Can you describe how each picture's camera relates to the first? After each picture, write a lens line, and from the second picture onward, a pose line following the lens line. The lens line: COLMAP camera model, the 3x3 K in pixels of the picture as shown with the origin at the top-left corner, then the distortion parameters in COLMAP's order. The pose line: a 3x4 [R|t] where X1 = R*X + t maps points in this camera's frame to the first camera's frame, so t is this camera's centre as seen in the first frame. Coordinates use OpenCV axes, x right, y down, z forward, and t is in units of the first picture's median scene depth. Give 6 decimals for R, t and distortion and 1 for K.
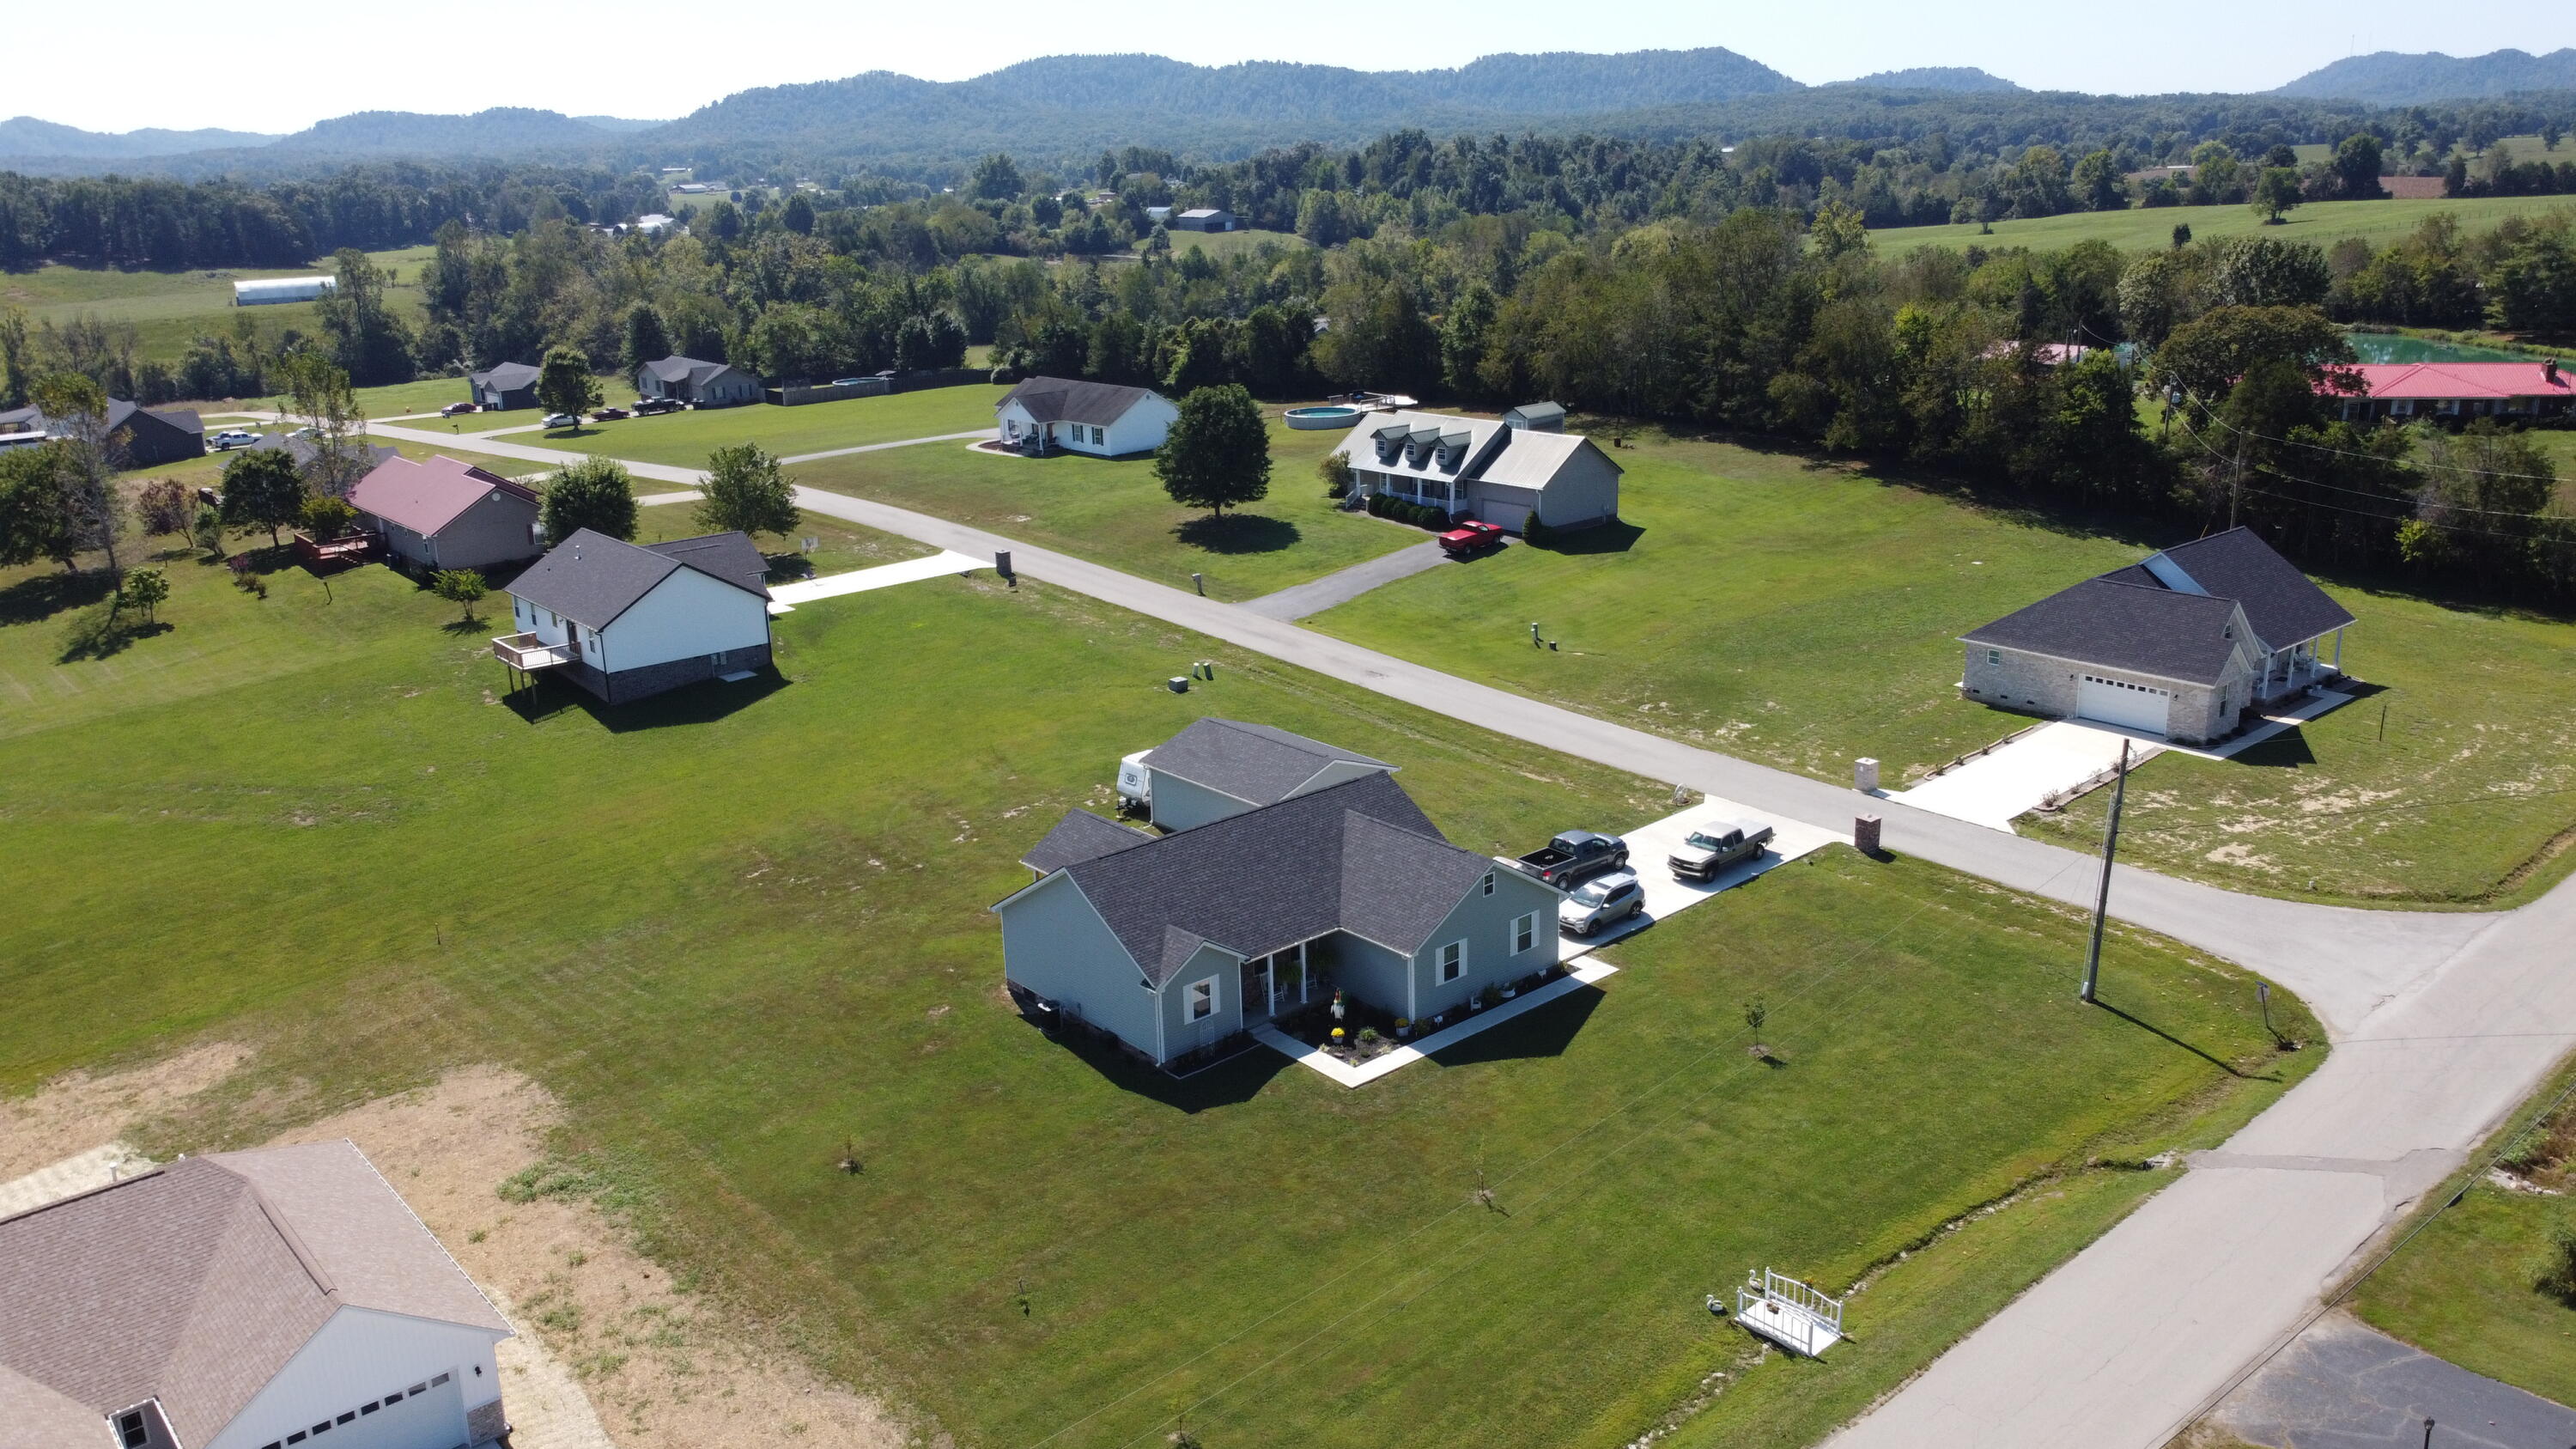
lens RADIAL K [[1952.0, 0, 1282.1], [0, 1952.0, 721.0], [0, 0, 1]] dist [0.002456, -0.003952]
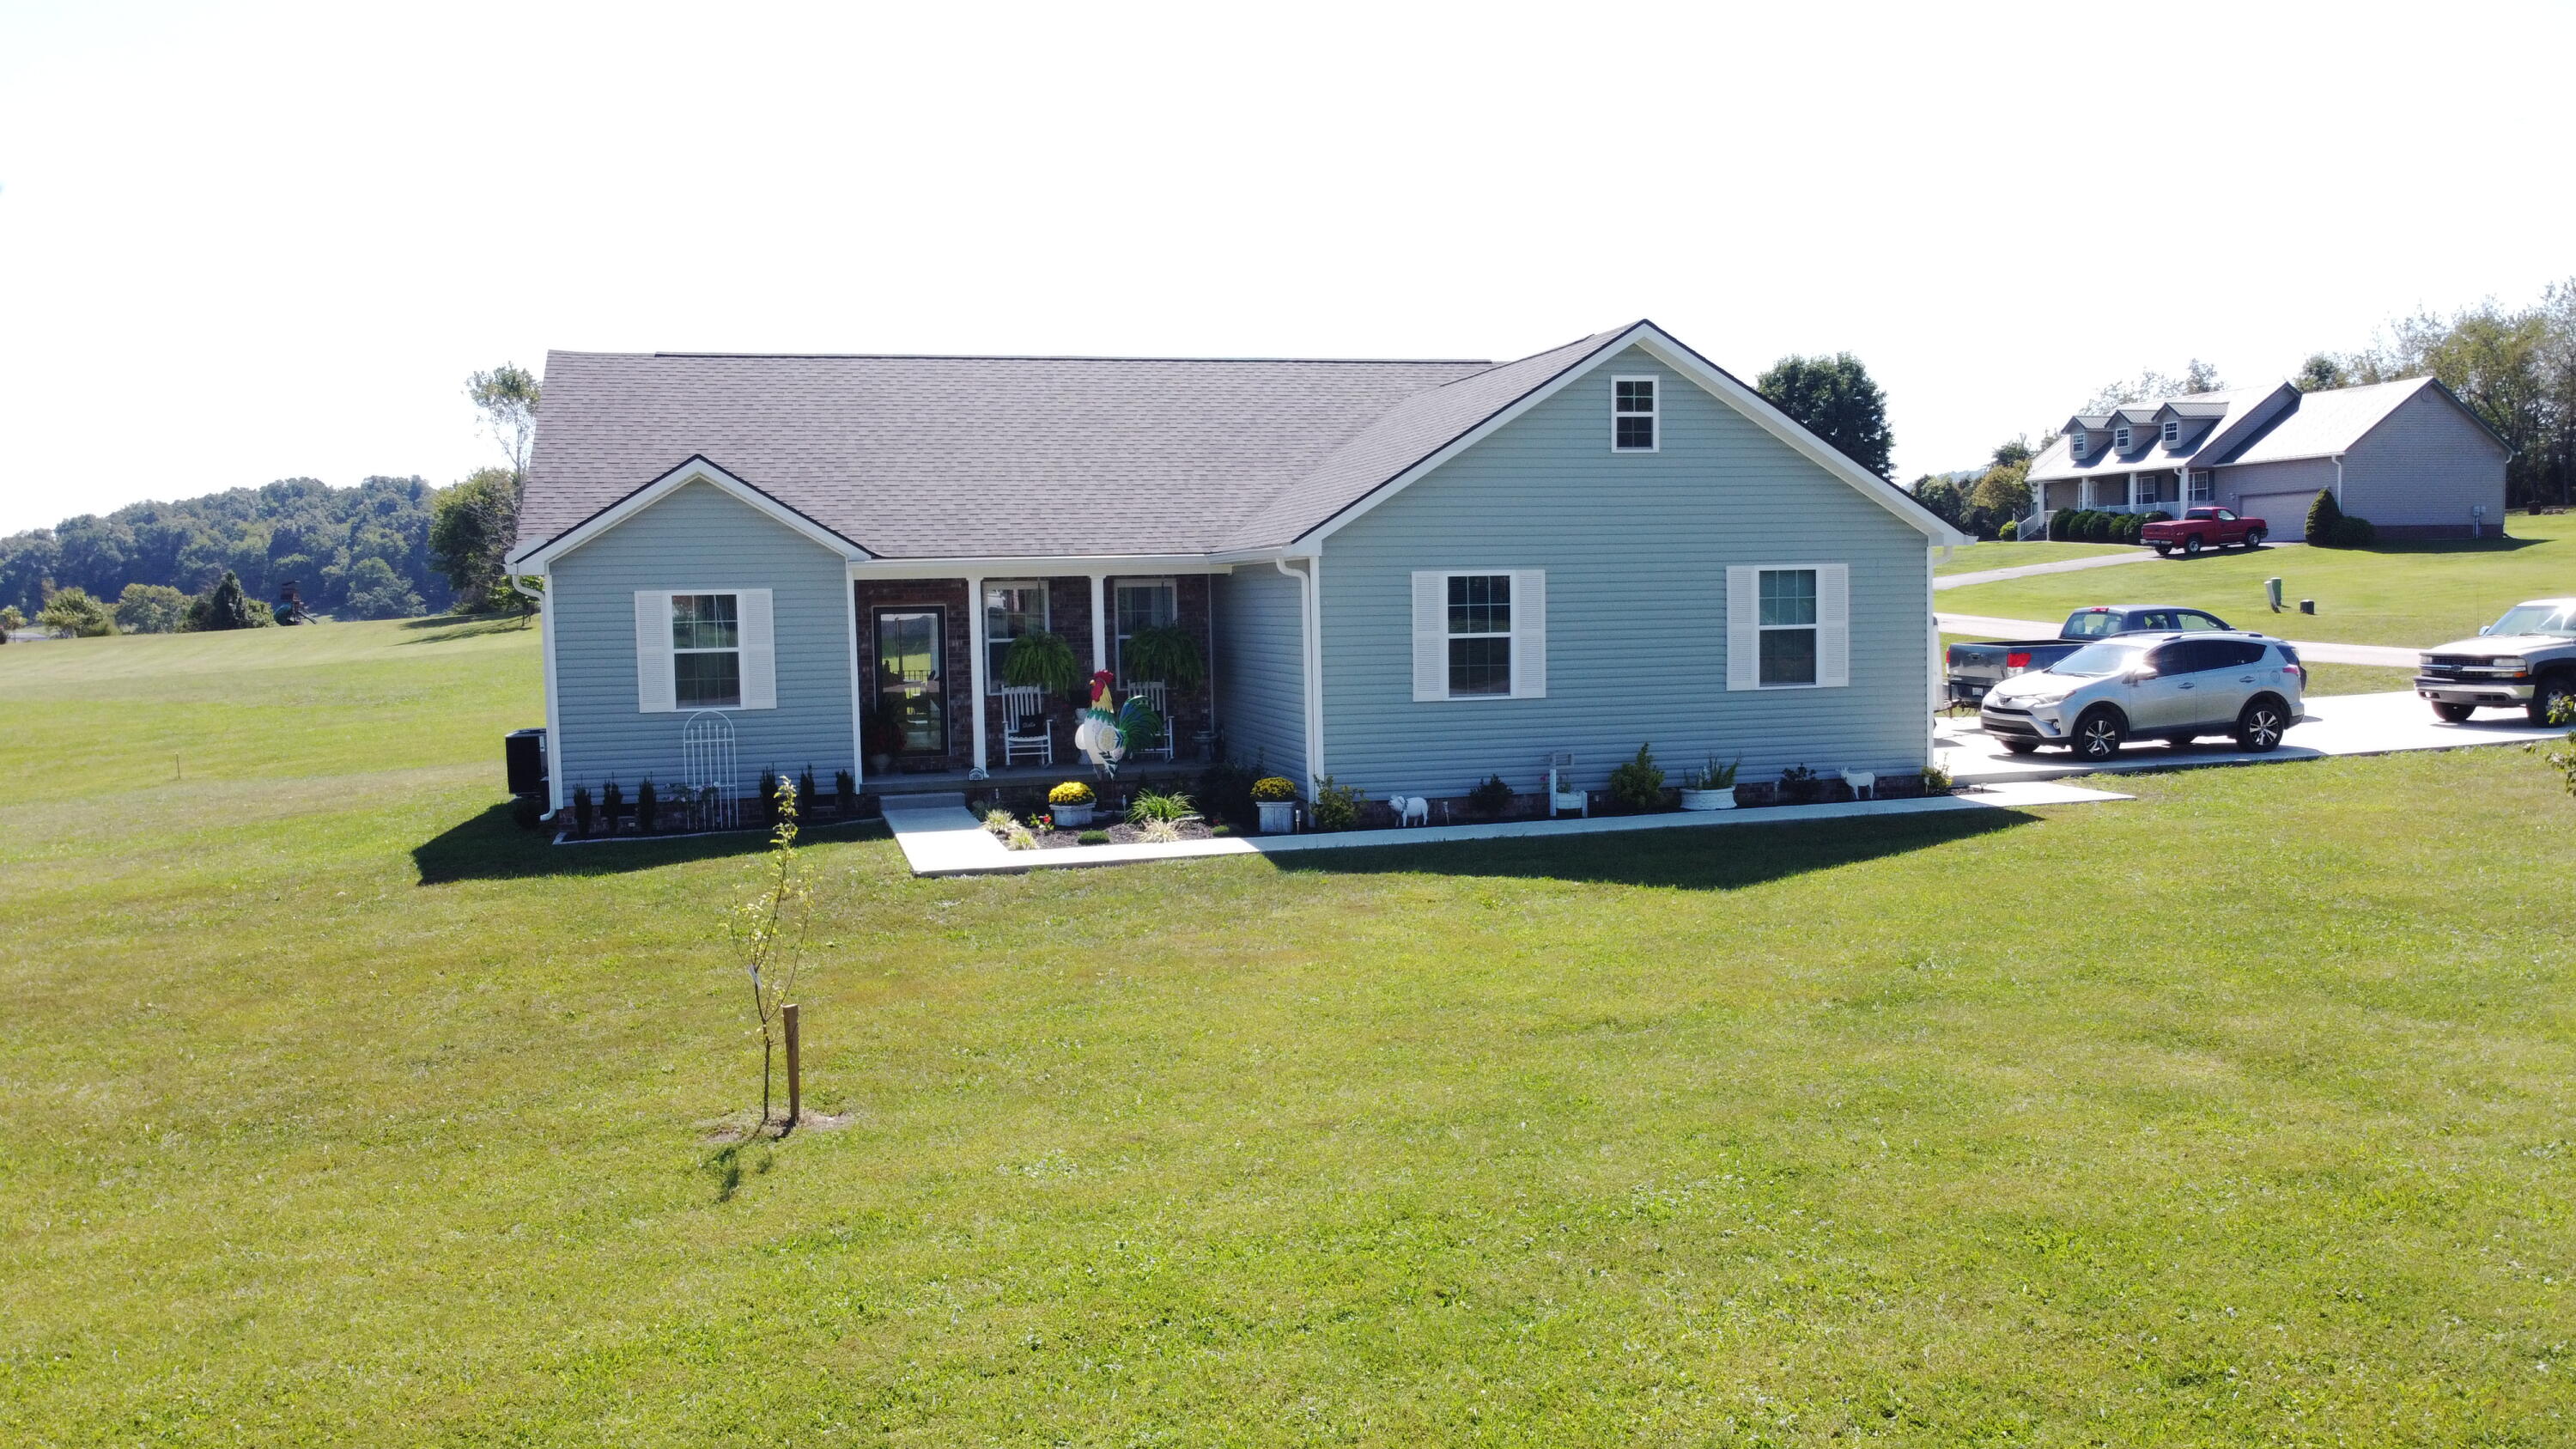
lens RADIAL K [[1952.0, 0, 1282.1], [0, 1952.0, 721.0], [0, 0, 1]] dist [0.002456, -0.003952]
pose [[0.901527, 0.036192, -0.431207, 0.136263], [-0.126217, 0.975157, -0.182037, 0.139231], [0.413907, 0.218537, 0.883698, 0.502583]]
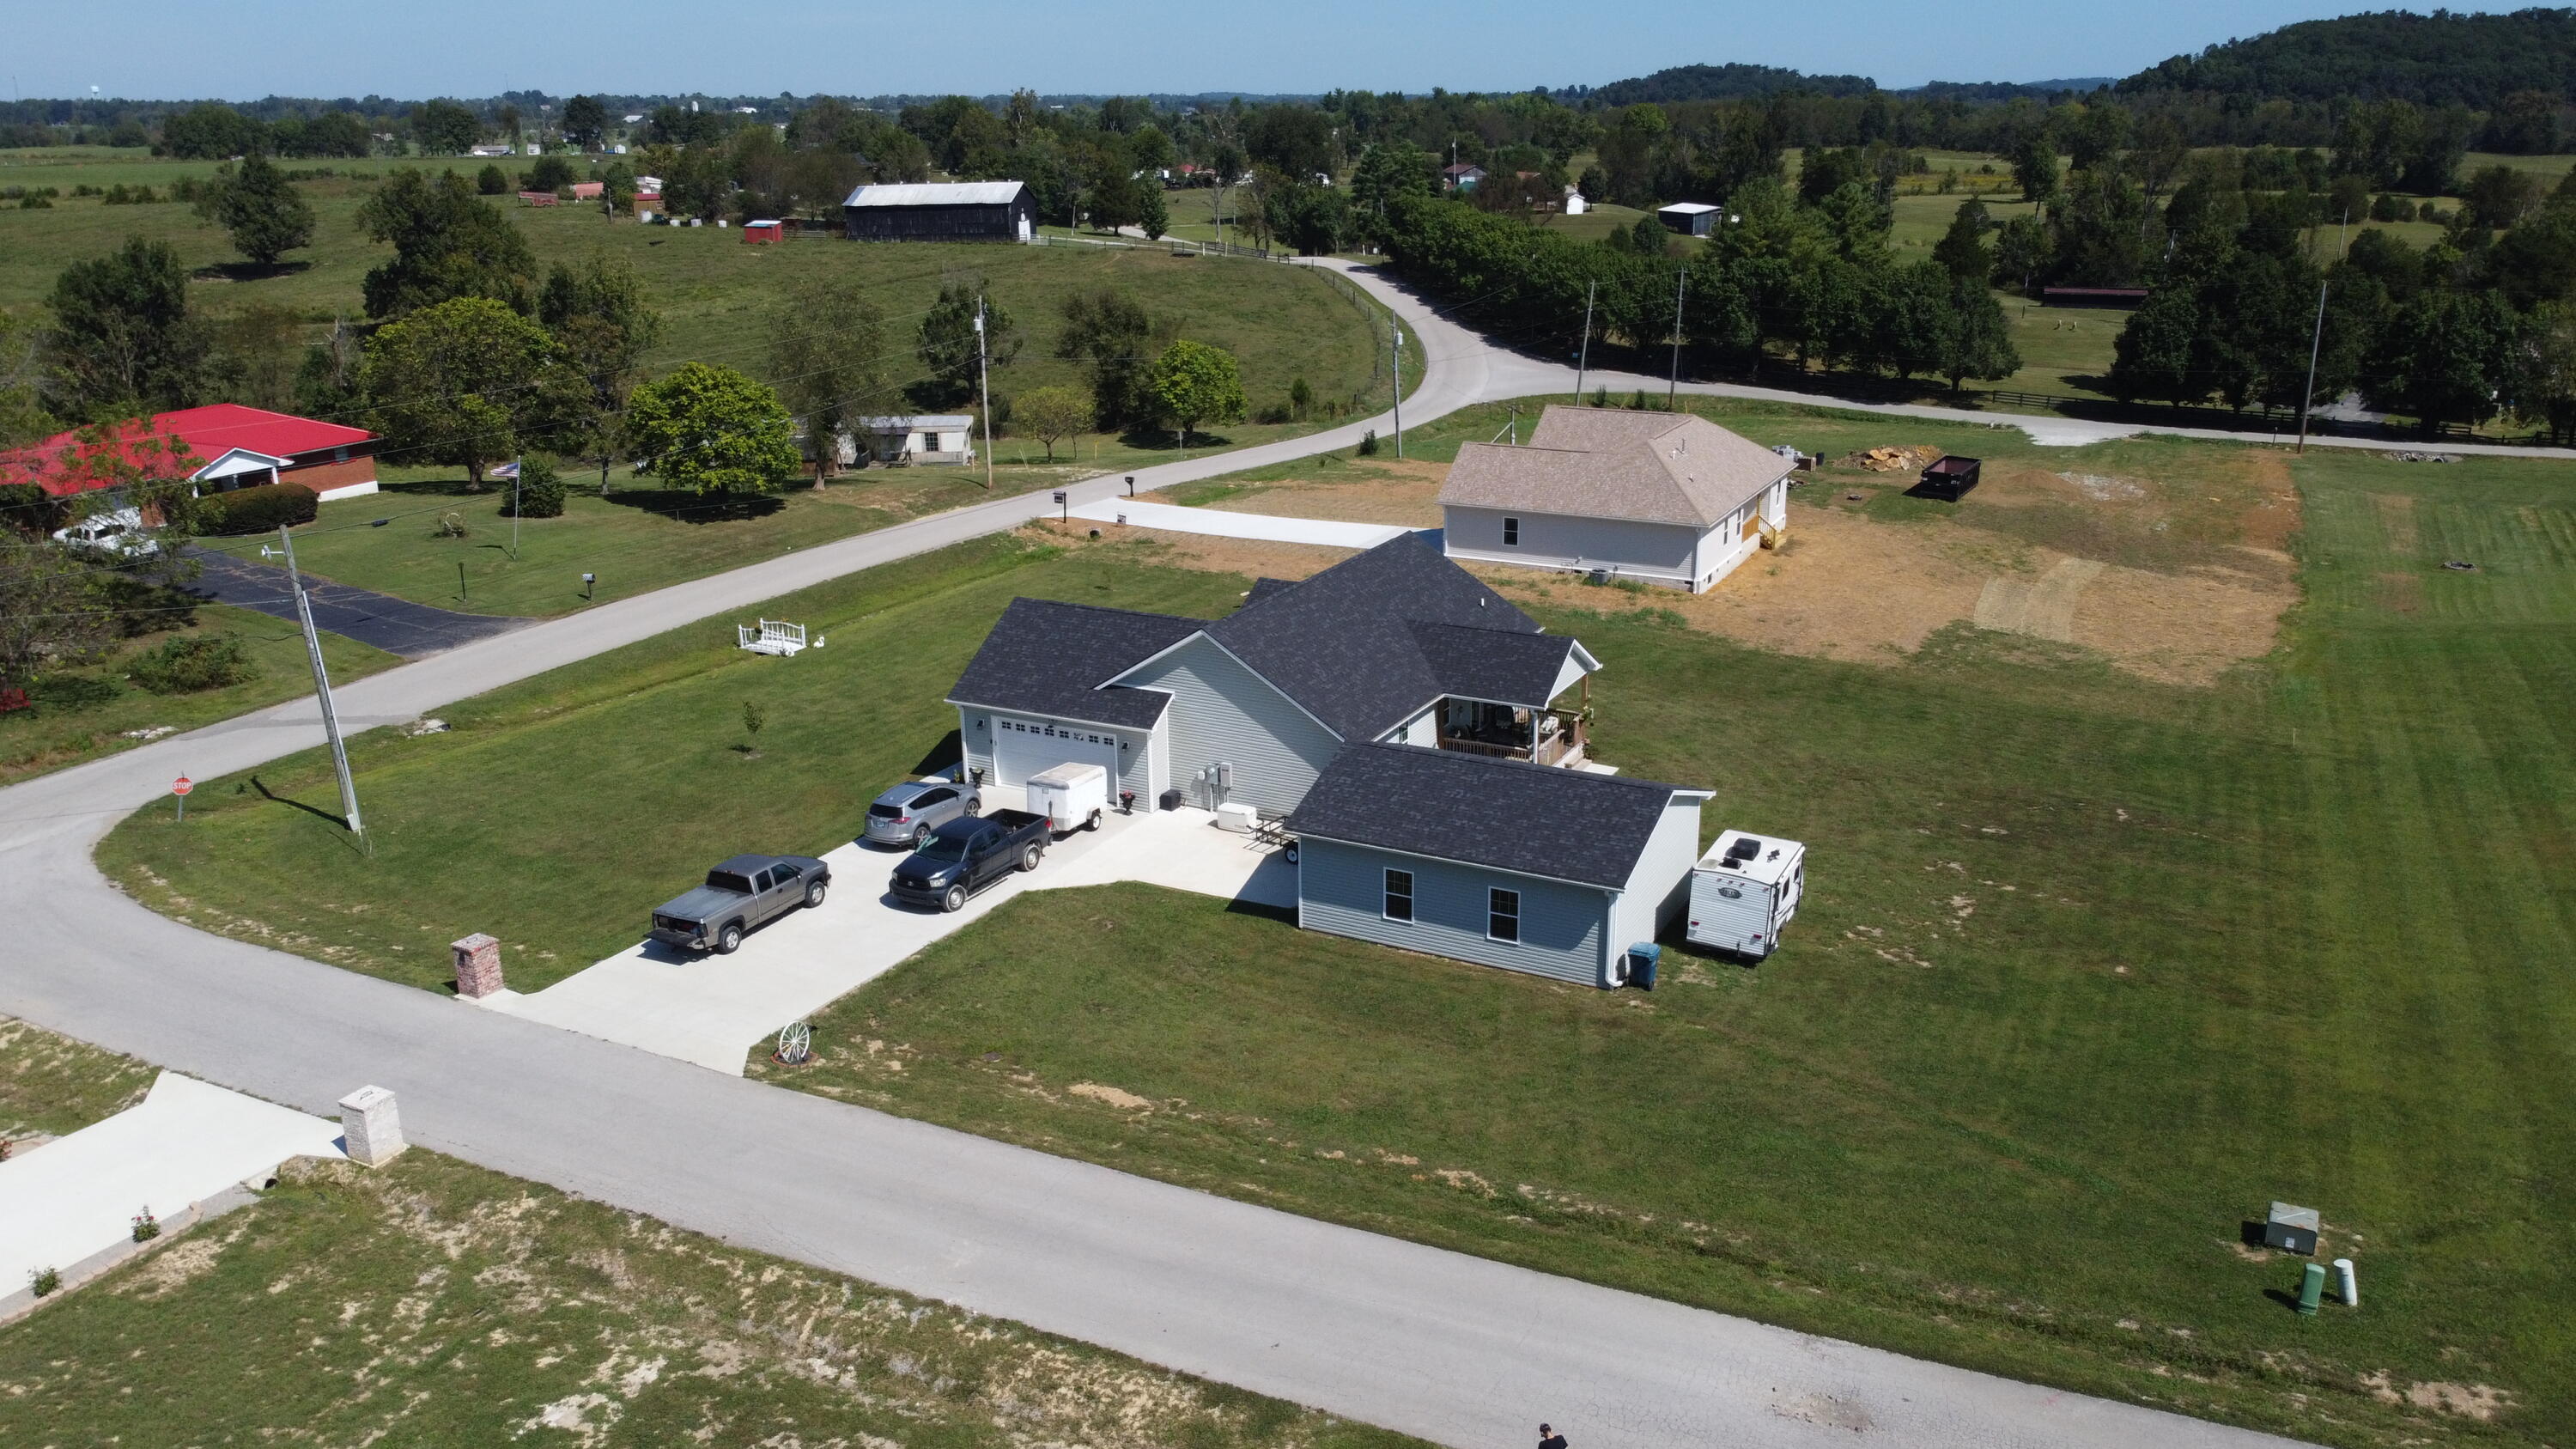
lens RADIAL K [[1952.0, 0, 1282.1], [0, 1952.0, 721.0], [0, 0, 1]] dist [0.002456, -0.003952]
pose [[-0.927778, 0.148944, -0.342115, 0.226256], [-0.070245, 0.830761, 0.552179, -0.285835], [0.366460, 0.536331, -0.760300, 1.260657]]
